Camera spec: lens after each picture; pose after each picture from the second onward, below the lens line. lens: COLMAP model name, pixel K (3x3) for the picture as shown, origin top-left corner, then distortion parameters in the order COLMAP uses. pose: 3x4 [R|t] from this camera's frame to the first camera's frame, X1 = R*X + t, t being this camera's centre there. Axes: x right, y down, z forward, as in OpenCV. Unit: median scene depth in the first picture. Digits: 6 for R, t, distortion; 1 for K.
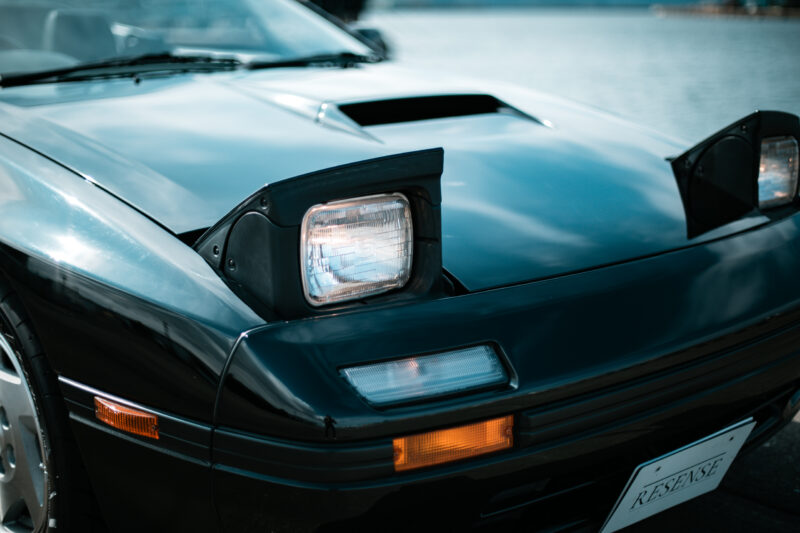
lens RADIAL K [[1161.2, 0, 398.8], [0, 1161.2, 266.3], [0, 0, 1]] dist [-0.089284, 0.000000]
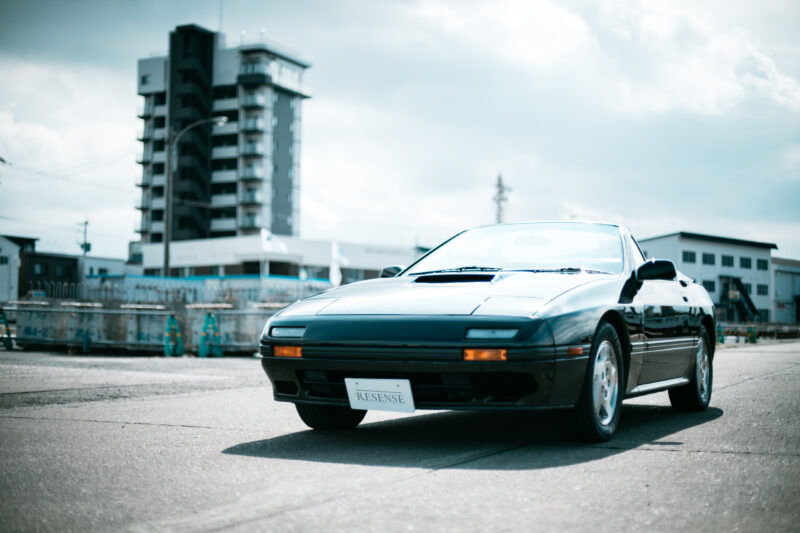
lens RADIAL K [[1161.2, 0, 401.1], [0, 1161.2, 266.5], [0, 0, 1]] dist [-0.089284, 0.000000]
pose [[0.381490, -0.038261, -0.923581, 3.381482], [-0.212944, 0.968632, -0.128086, 0.274077], [0.899511, 0.245535, 0.361376, -0.036570]]
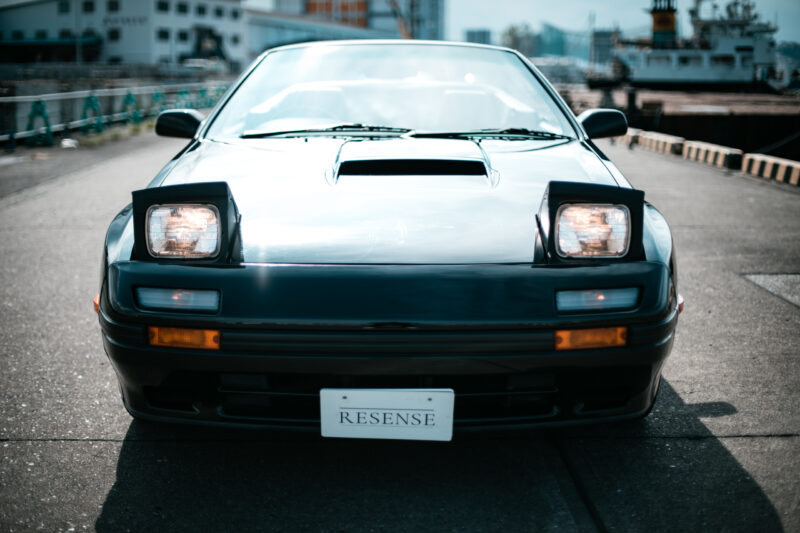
lens RADIAL K [[1161.2, 0, 397.4], [0, 1161.2, 264.0], [0, 0, 1]] dist [-0.089284, 0.000000]
pose [[0.750262, 0.116312, -0.650829, 1.451786], [-0.154483, 0.987994, -0.001516, -0.012888], [0.642839, 0.101679, 0.759223, -0.191495]]
